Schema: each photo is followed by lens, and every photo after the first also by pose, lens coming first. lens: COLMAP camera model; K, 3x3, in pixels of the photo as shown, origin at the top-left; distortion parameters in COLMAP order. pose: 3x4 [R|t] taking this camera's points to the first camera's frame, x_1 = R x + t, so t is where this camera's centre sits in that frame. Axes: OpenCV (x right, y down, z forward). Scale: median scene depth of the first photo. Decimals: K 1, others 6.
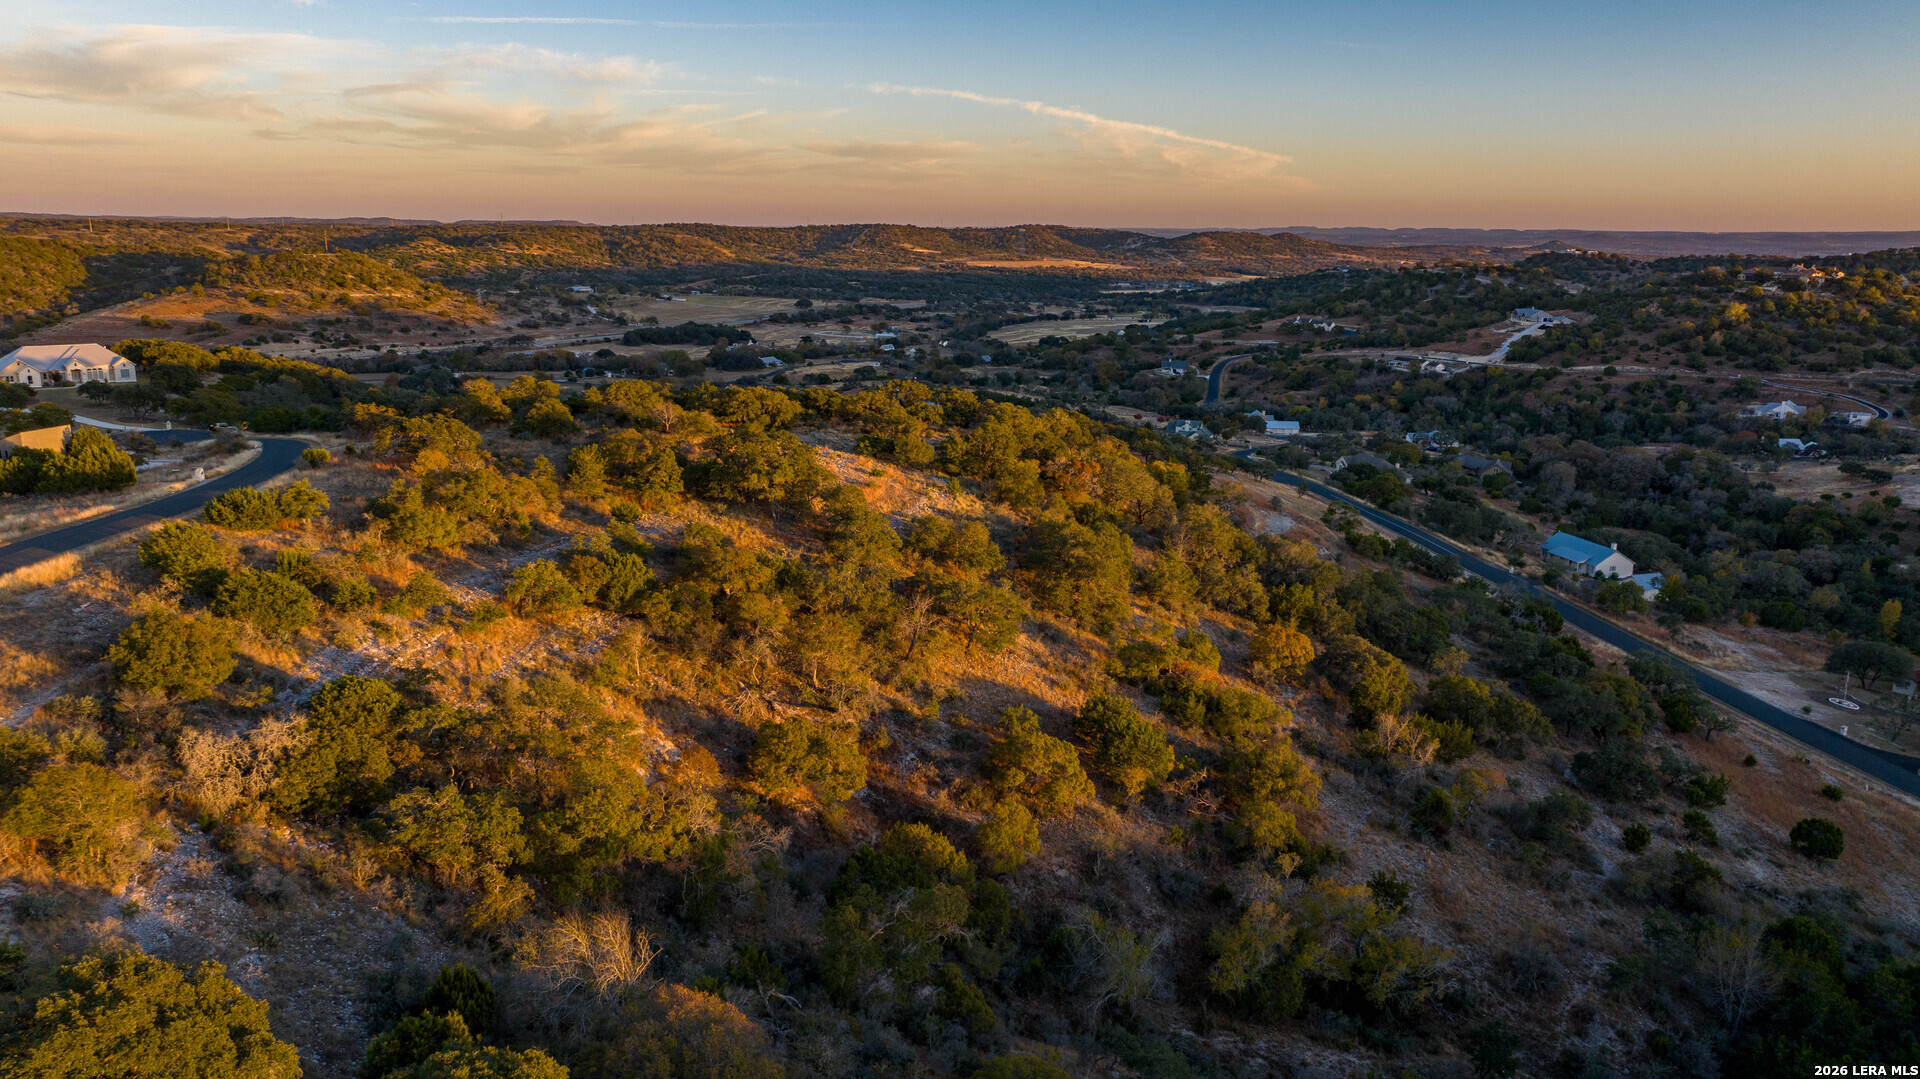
lens RADIAL K [[1394.1, 0, 957.7], [0, 1394.1, 537.4], [0, 0, 1]] dist [-0.035765, 0.019614]
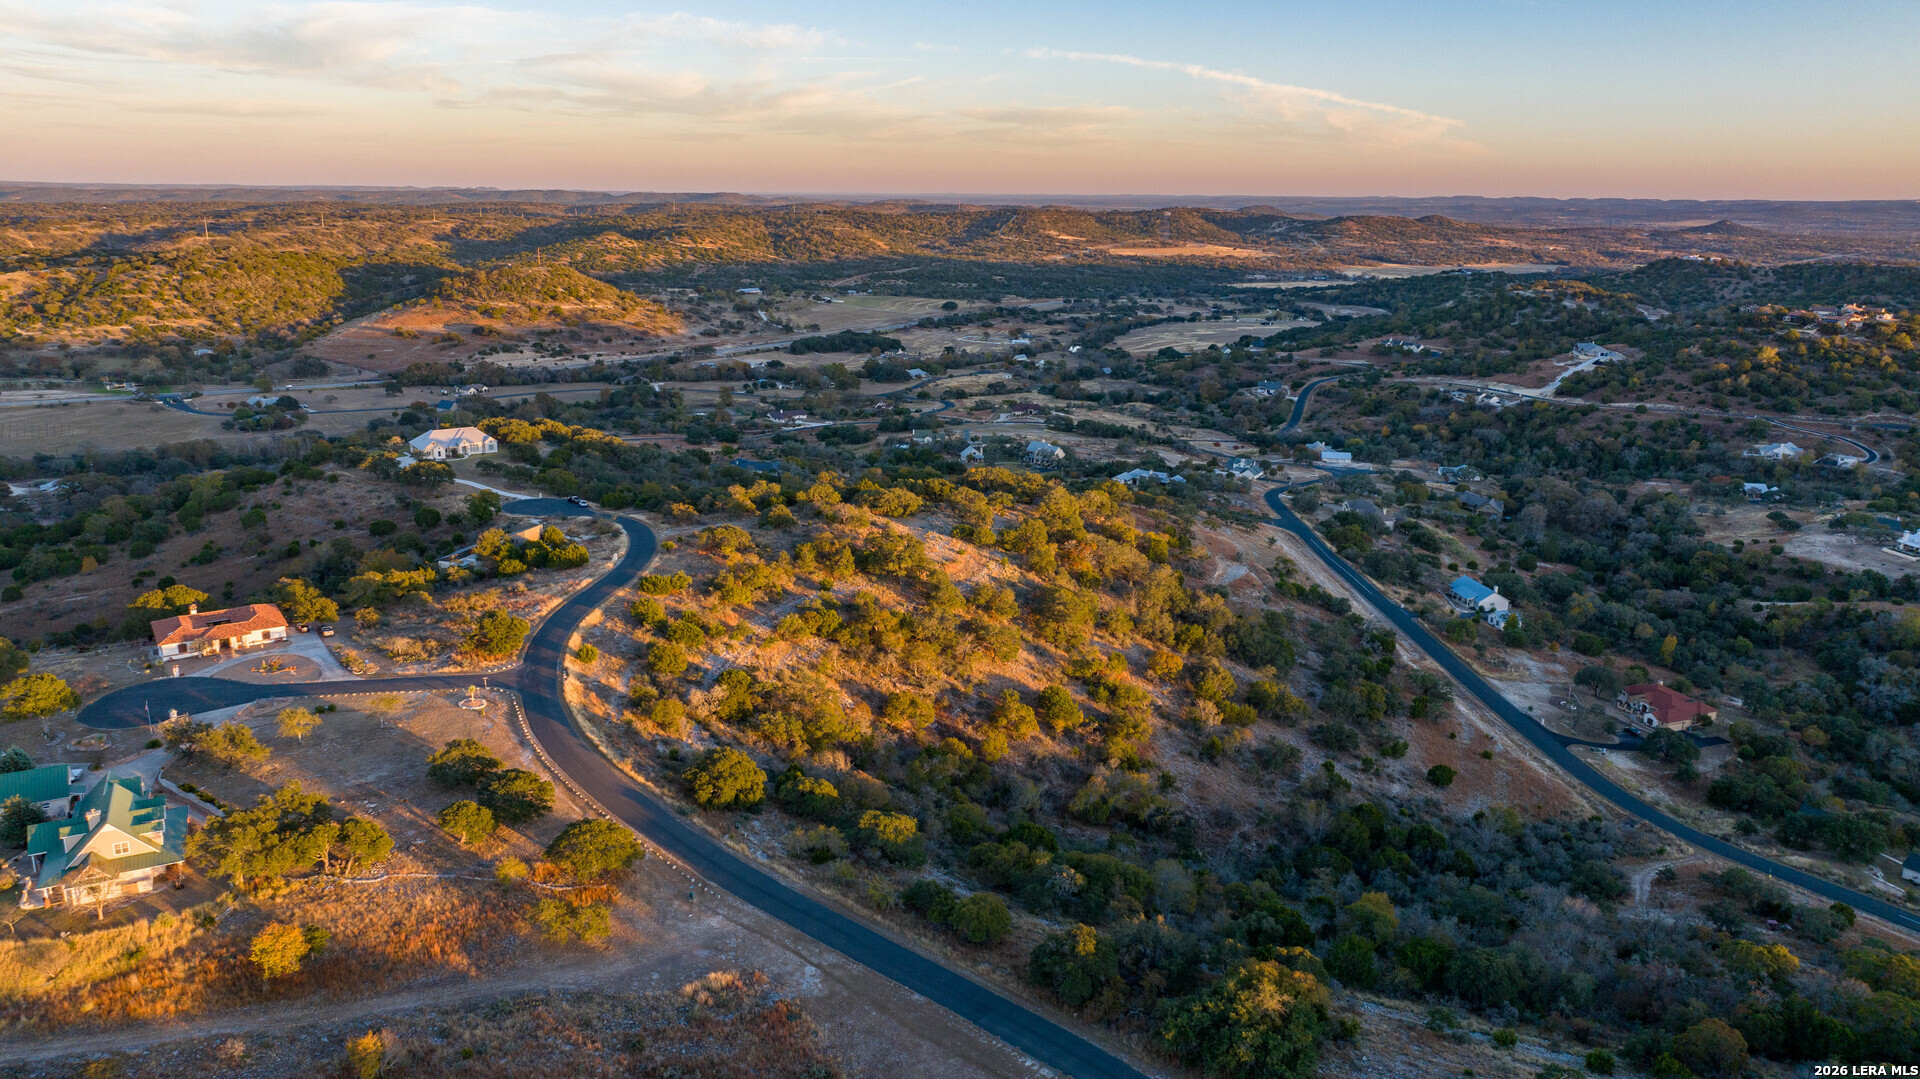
lens RADIAL K [[1394.1, 0, 963.3], [0, 1394.1, 539.6], [0, 0, 1]] dist [-0.035765, 0.019614]
pose [[0.994559, 0.028814, -0.100107, 0.026138], [-0.026204, 0.999284, 0.027287, -0.023789], [0.100821, -0.024515, 0.994602, -0.163336]]
